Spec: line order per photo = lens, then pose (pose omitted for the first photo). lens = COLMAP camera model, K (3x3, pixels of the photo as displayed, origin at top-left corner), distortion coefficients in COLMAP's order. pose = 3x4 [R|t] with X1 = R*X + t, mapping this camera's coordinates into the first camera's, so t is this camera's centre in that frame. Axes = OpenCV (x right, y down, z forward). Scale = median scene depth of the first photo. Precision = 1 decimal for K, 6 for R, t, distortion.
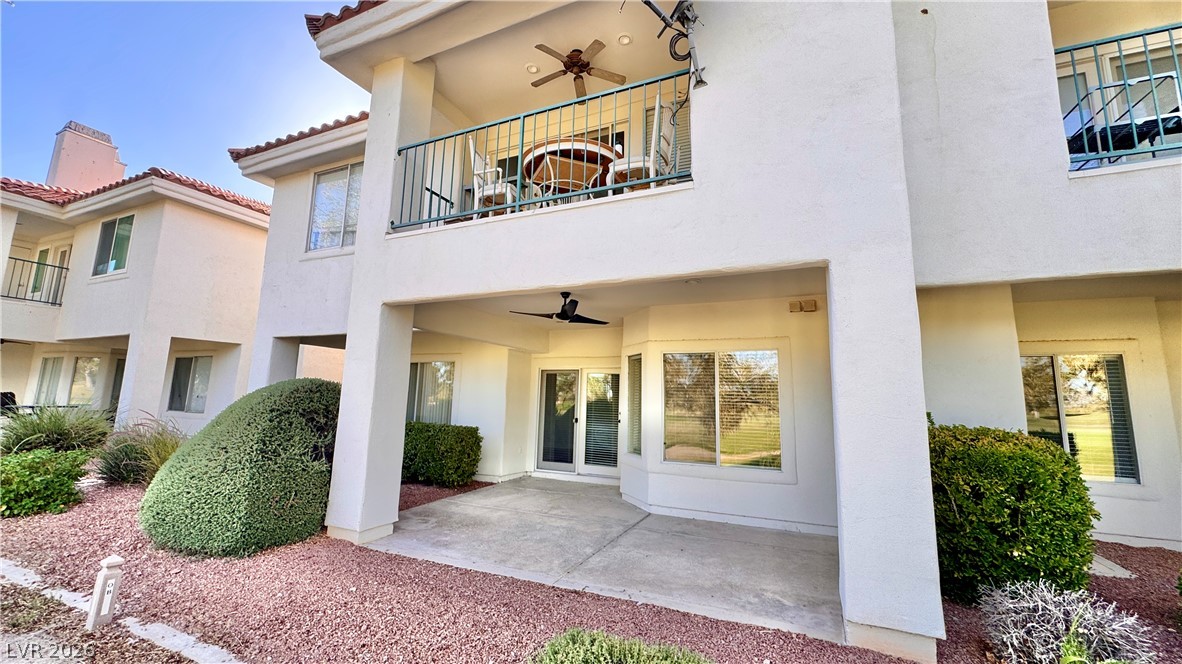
lens RADIAL K [[472.5, 0, 592.5], [0, 472.5, 330.3], [0, 0, 1]] dist [0.002423, -0.000571]
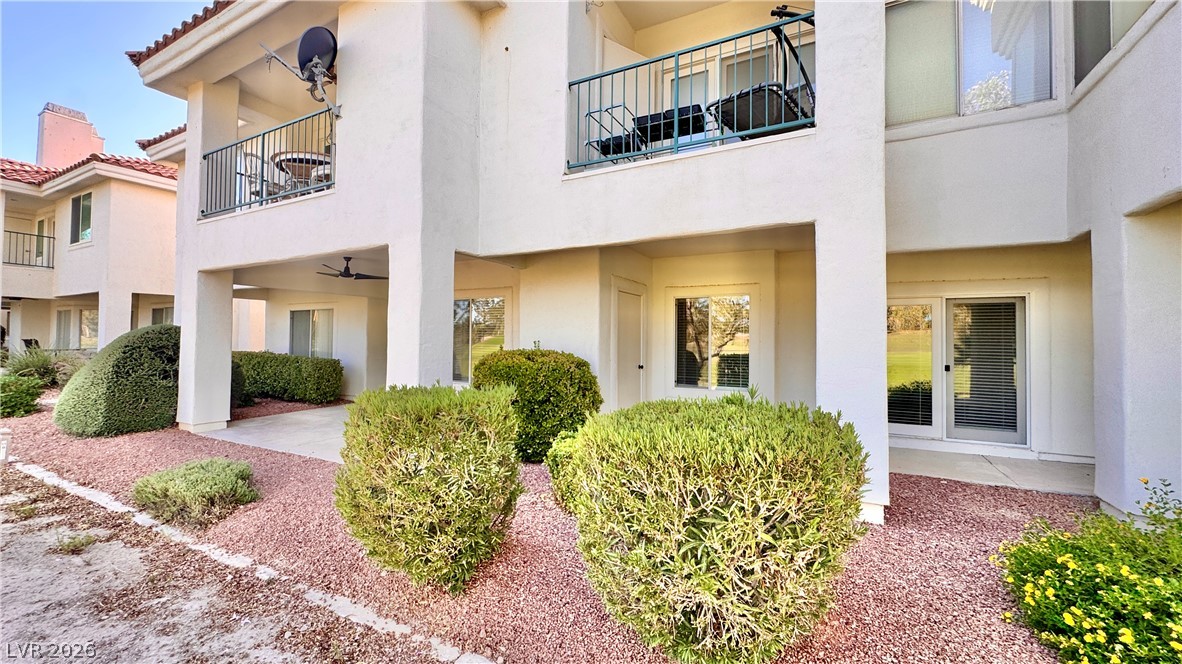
lens RADIAL K [[472.5, 0, 587.2], [0, 472.5, 329.4], [0, 0, 1]] dist [0.002423, -0.000571]
pose [[0.997597, -0.018189, -0.066847, 0.738864], [0.026406, 0.991908, 0.124183, -0.026200], [0.064048, -0.125650, 0.990005, -0.320274]]
